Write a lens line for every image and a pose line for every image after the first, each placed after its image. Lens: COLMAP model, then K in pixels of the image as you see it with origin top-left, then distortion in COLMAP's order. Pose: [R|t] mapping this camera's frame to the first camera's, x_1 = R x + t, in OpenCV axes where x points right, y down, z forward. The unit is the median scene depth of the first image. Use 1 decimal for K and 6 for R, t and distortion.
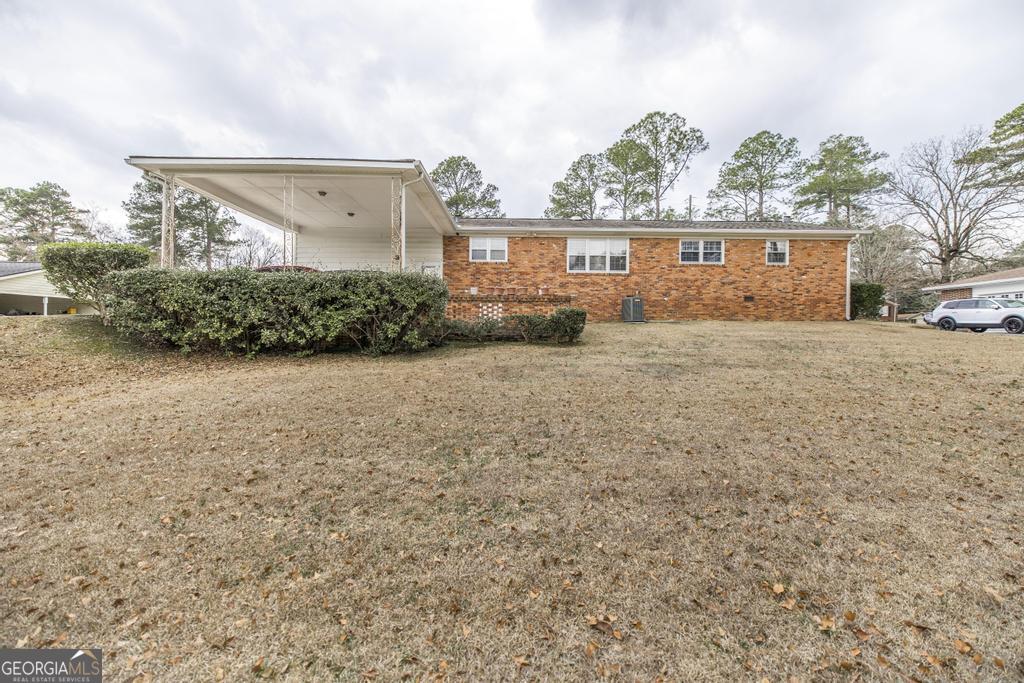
lens RADIAL K [[452.7, 0, 511.0], [0, 452.7, 338.3], [0, 0, 1]] dist [-0.000575, -0.000077]
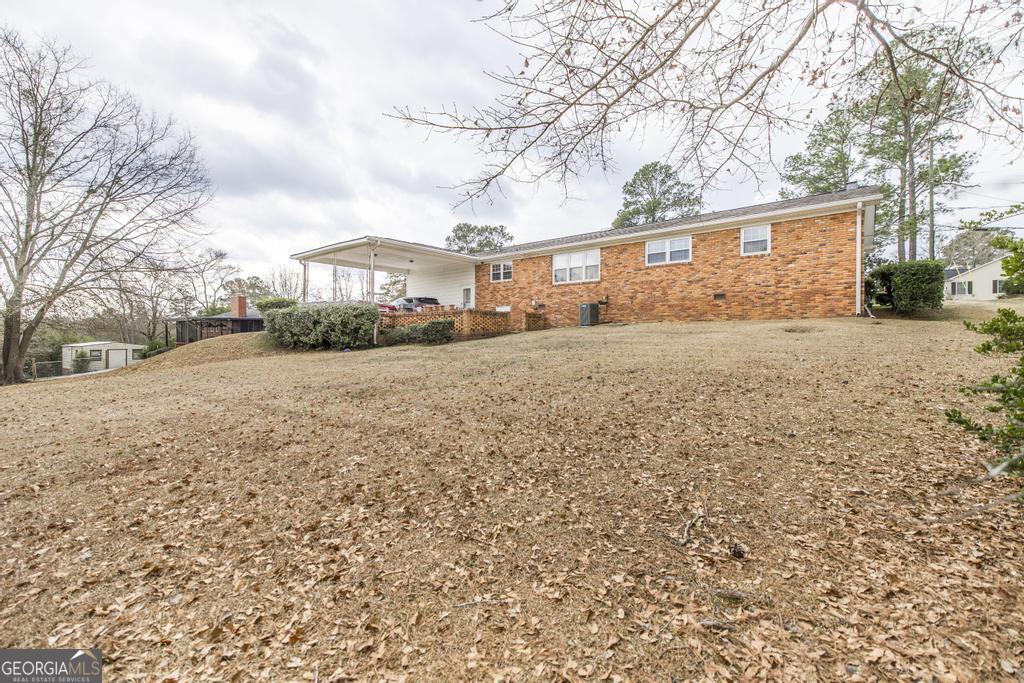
lens RADIAL K [[452.7, 0, 511.0], [0, 452.7, 338.3], [0, 0, 1]] dist [-0.000575, -0.000077]
pose [[0.761362, -0.006665, -0.648293, 0.794931], [0.003858, 0.999976, -0.005750, 0.000208], [0.648315, 0.001877, 0.761370, 0.038398]]
